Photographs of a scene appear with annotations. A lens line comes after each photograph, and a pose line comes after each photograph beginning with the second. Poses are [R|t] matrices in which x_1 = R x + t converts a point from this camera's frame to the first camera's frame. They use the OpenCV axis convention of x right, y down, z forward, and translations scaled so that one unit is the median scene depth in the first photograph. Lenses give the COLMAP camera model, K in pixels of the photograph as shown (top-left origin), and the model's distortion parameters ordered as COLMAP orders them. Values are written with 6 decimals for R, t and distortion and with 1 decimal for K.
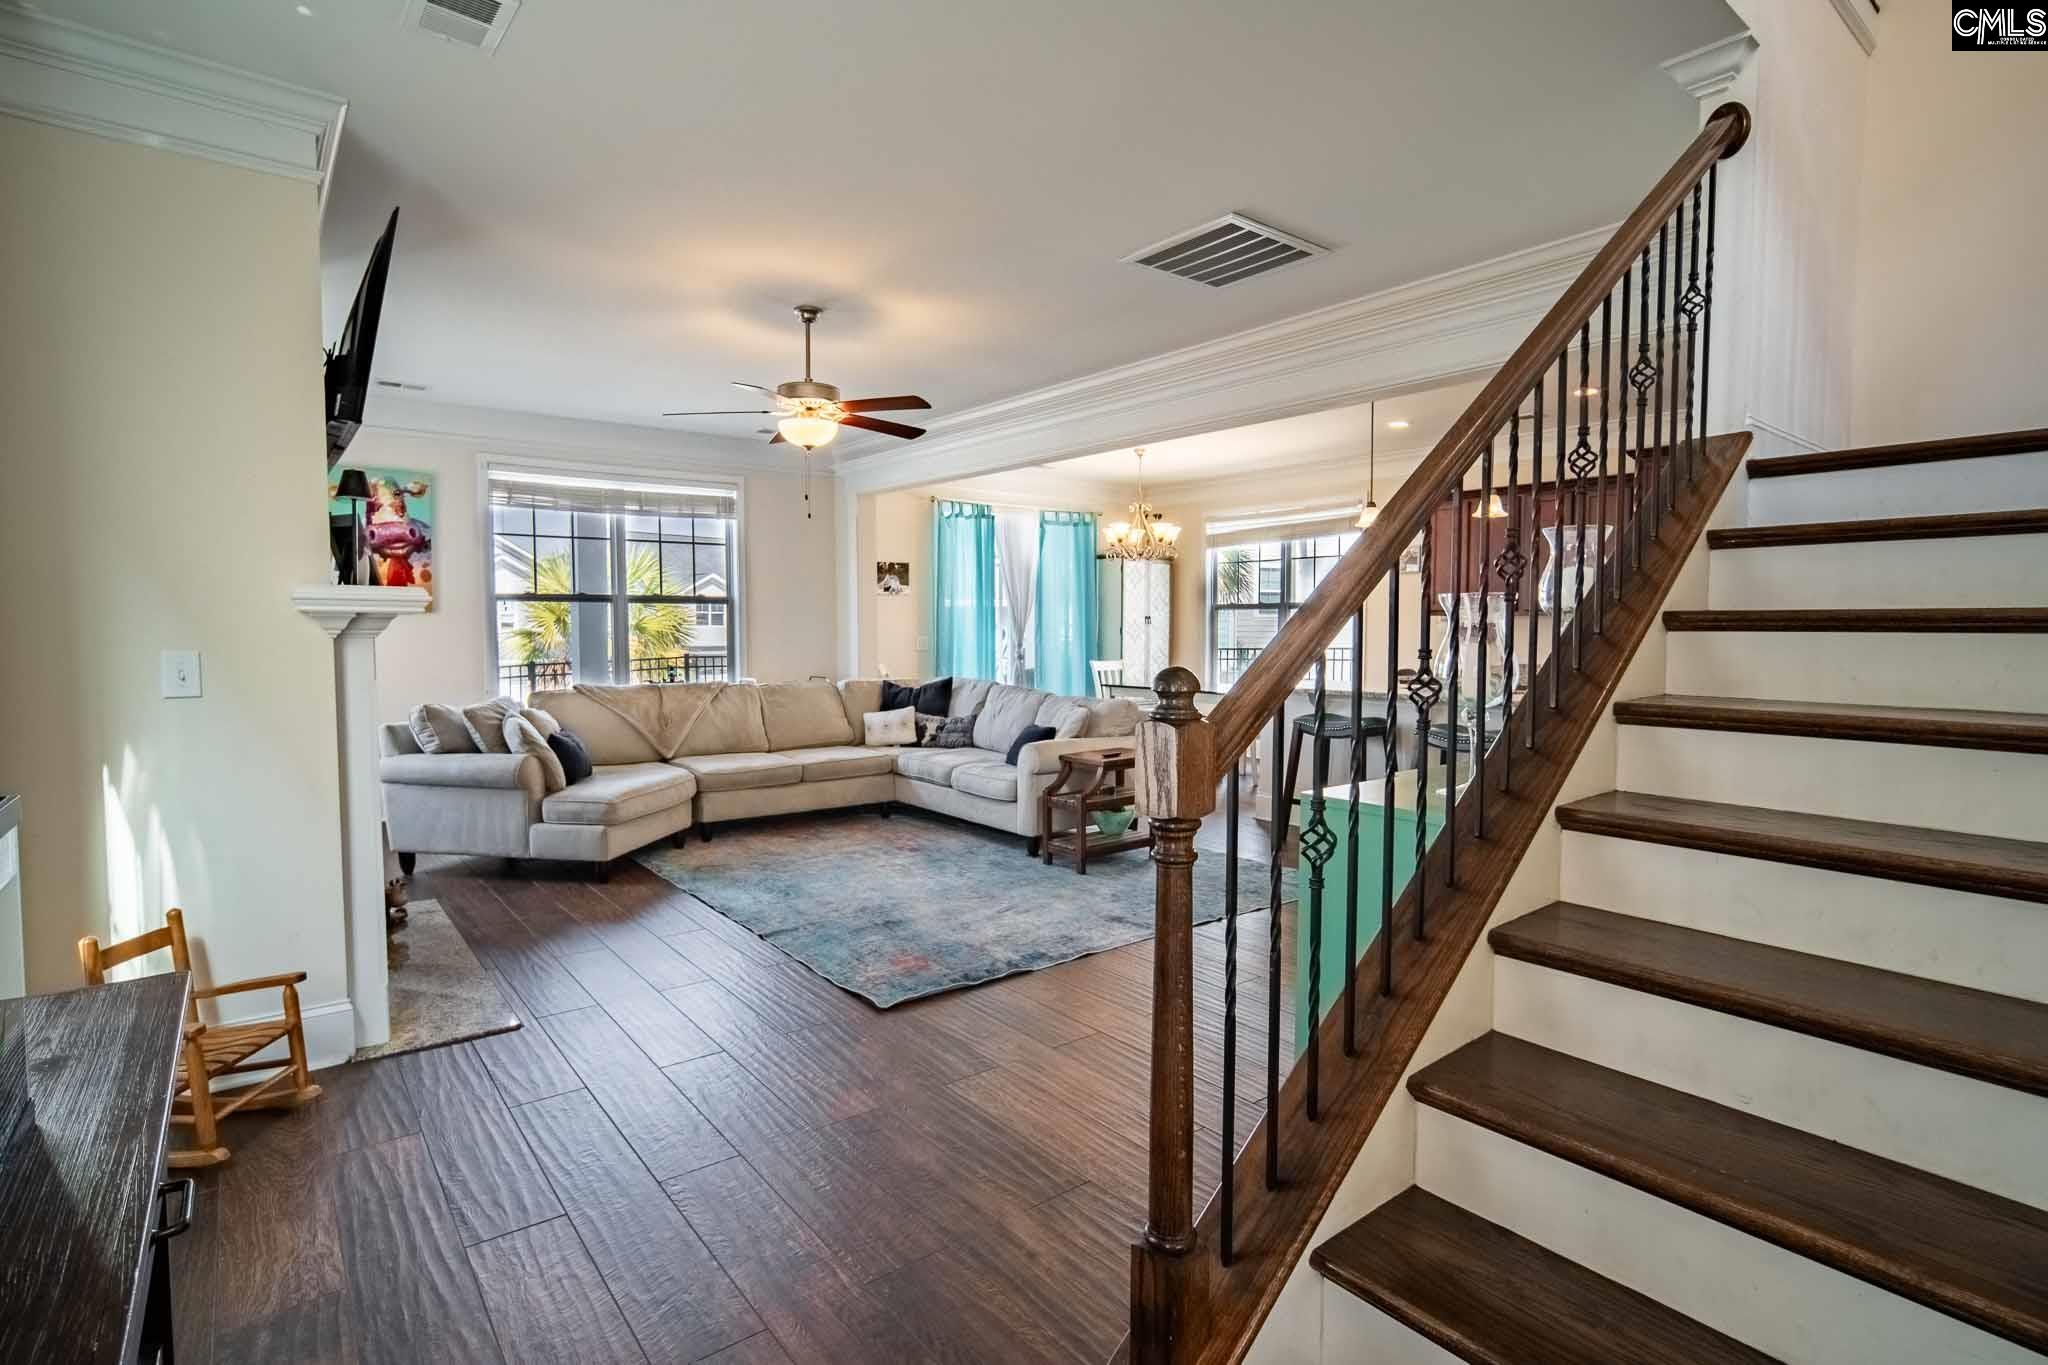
lens RADIAL K [[999.1, 0, 1024.0], [0, 999.1, 682.5], [0, 0, 1]] dist [-0.001643, 0.000199]
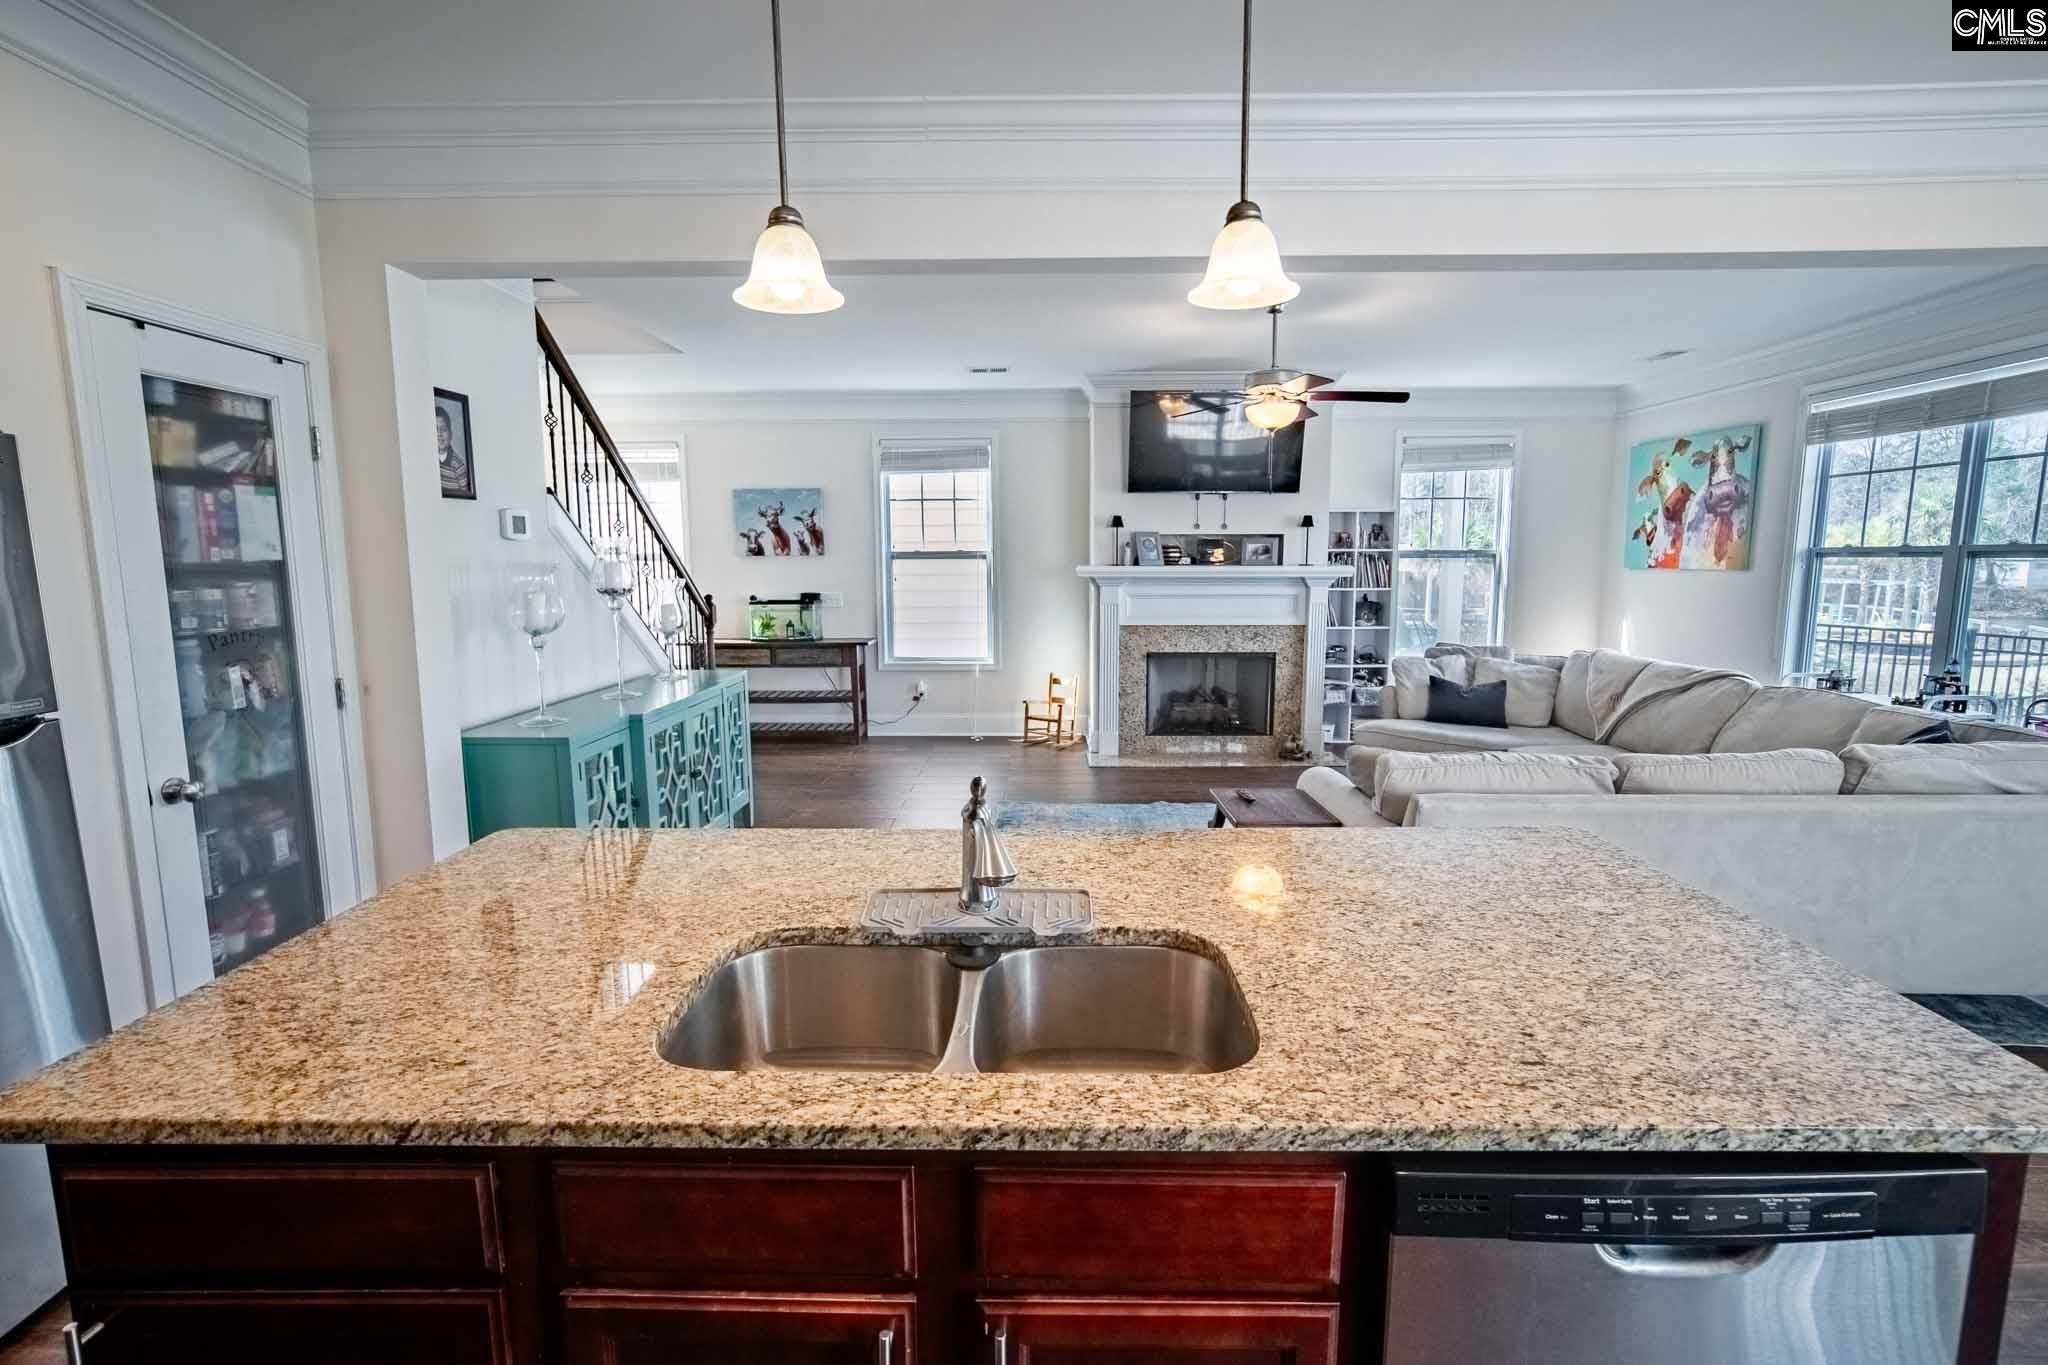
lens RADIAL K [[900.8, 0, 1024.0], [0, 900.8, 682.5], [0, 0, 1]] dist [-0.001493, 0.006152]
pose [[-0.636448, 0.108877, -0.763597, 0.678183], [-0.039271, 0.984129, 0.173053, -0.118718], [0.770320, 0.140127, -0.622071, 1.368086]]
